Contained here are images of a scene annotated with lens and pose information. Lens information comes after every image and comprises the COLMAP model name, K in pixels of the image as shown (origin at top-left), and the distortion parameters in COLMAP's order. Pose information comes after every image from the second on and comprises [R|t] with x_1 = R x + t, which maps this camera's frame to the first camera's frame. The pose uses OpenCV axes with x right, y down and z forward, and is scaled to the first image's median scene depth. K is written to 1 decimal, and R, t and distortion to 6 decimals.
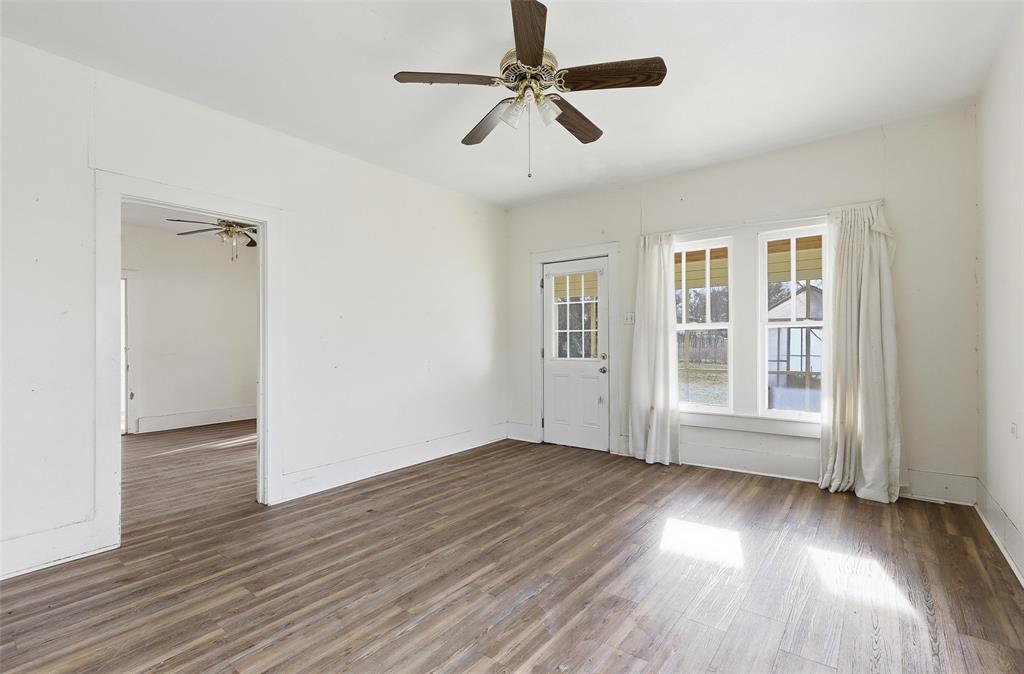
lens RADIAL K [[470.5, 0, 512.0], [0, 470.5, 337.0], [0, 0, 1]] dist [-0.000729, -0.000453]
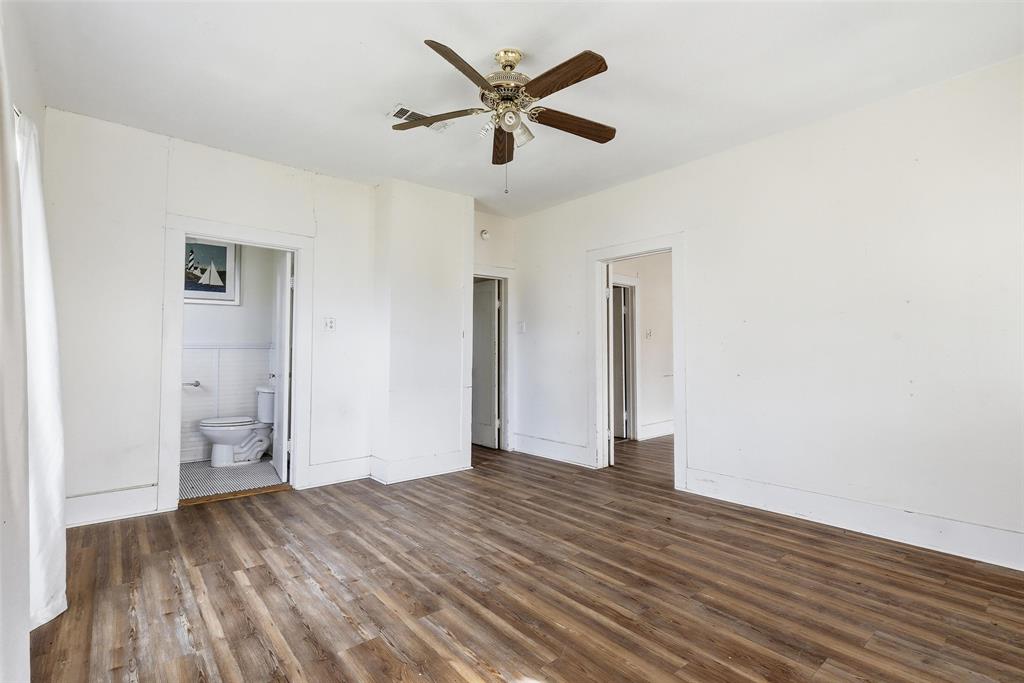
lens RADIAL K [[471.2, 0, 506.3], [0, 471.2, 345.7], [0, 0, 1]] dist [-0.000691, -0.000371]
pose [[-0.209476, 0.000081, -0.977814, 0.767072], [0.013078, 0.999911, -0.002719, 0.000567], [0.977726, -0.013358, -0.209458, 0.898112]]
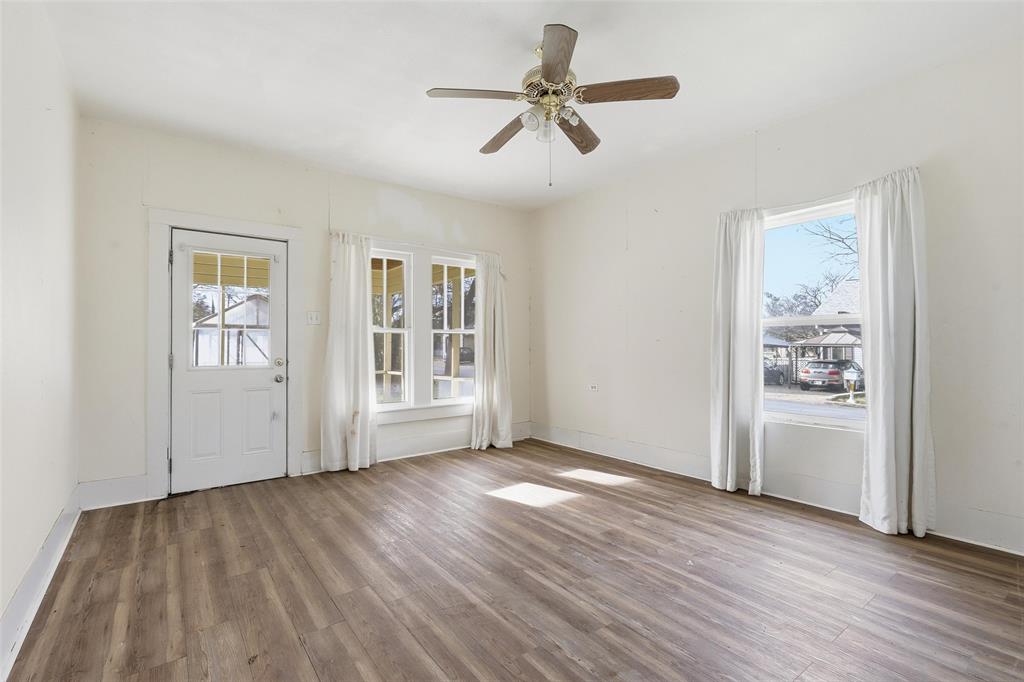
lens RADIAL K [[471.2, 0, 506.3], [0, 471.2, 345.2], [0, 0, 1]] dist [-0.000691, -0.000371]
pose [[0.268561, 0.007911, 0.963230, -0.754621], [-0.006634, 0.999958, -0.006363, 0.020914], [-0.963240, -0.004681, 0.268602, 0.601010]]
